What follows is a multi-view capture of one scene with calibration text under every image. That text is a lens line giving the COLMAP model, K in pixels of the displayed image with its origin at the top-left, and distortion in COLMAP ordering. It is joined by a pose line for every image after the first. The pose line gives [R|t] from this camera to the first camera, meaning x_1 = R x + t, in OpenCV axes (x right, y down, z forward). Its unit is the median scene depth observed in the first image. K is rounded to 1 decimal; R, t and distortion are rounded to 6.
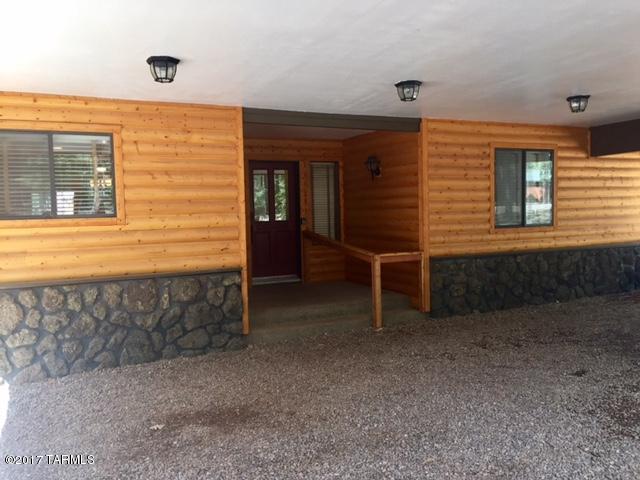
lens RADIAL K [[544.3, 0, 319.4], [0, 544.3, 239.2], [0, 0, 1]] dist [0.081477, -0.097700]
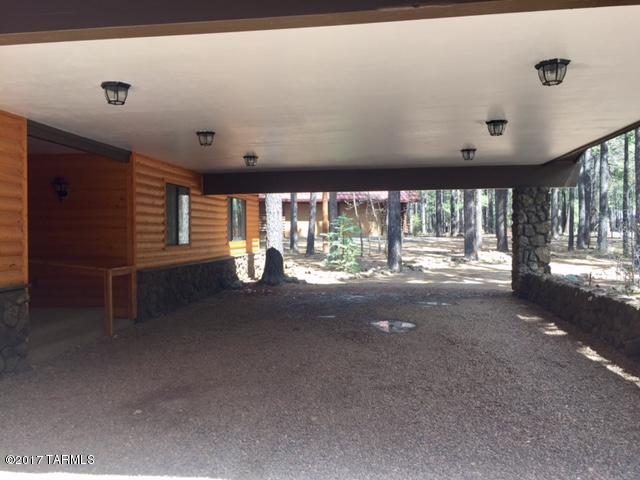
lens RADIAL K [[544.3, 0, 318.9], [0, 544.3, 240.0], [0, 0, 1]] dist [0.081477, -0.097700]
pose [[0.544410, 0.005217, 0.838803, -0.589662], [0.046675, 0.998243, -0.036502, 0.029492], [-0.837520, 0.059023, 0.543210, 0.038934]]
